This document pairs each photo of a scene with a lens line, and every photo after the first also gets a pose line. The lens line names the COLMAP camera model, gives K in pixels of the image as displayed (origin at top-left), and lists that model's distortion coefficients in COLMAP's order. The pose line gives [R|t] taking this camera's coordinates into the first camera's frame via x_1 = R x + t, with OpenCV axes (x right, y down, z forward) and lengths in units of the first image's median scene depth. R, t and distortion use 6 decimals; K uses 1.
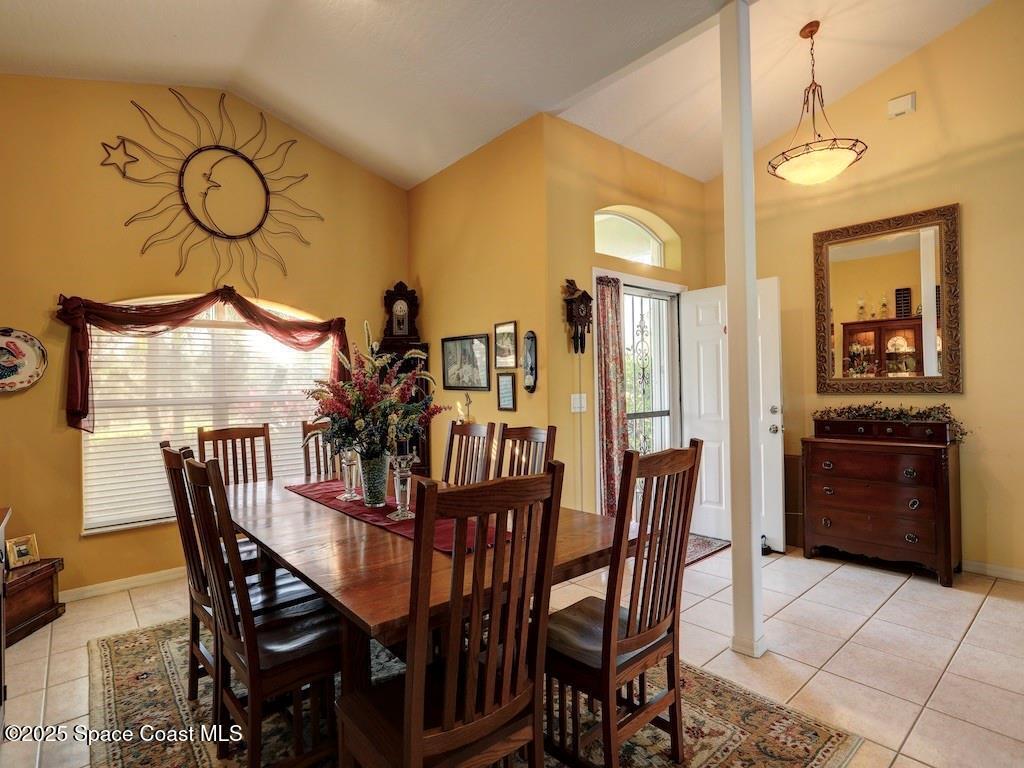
lens RADIAL K [[538.3, 0, 512.6], [0, 538.3, 382.9], [0, 0, 1]] dist [0.001156, 0.001566]
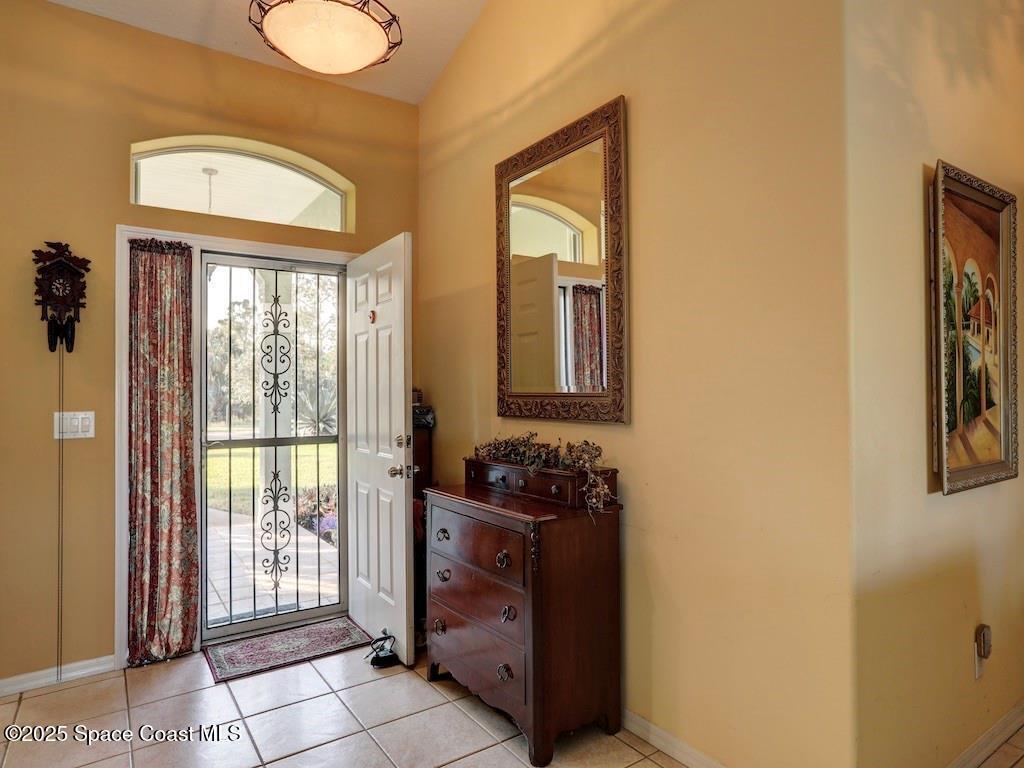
lens RADIAL K [[617.1, 0, 511.8], [0, 617.1, 386.5], [0, 0, 1]] dist [-0.006855, 0.002249]
pose [[0.989319, 0.010662, -0.145378, 0.724095], [-0.011098, 0.999936, -0.002191, -0.014873], [0.145345, 0.003781, 0.989374, 0.294587]]
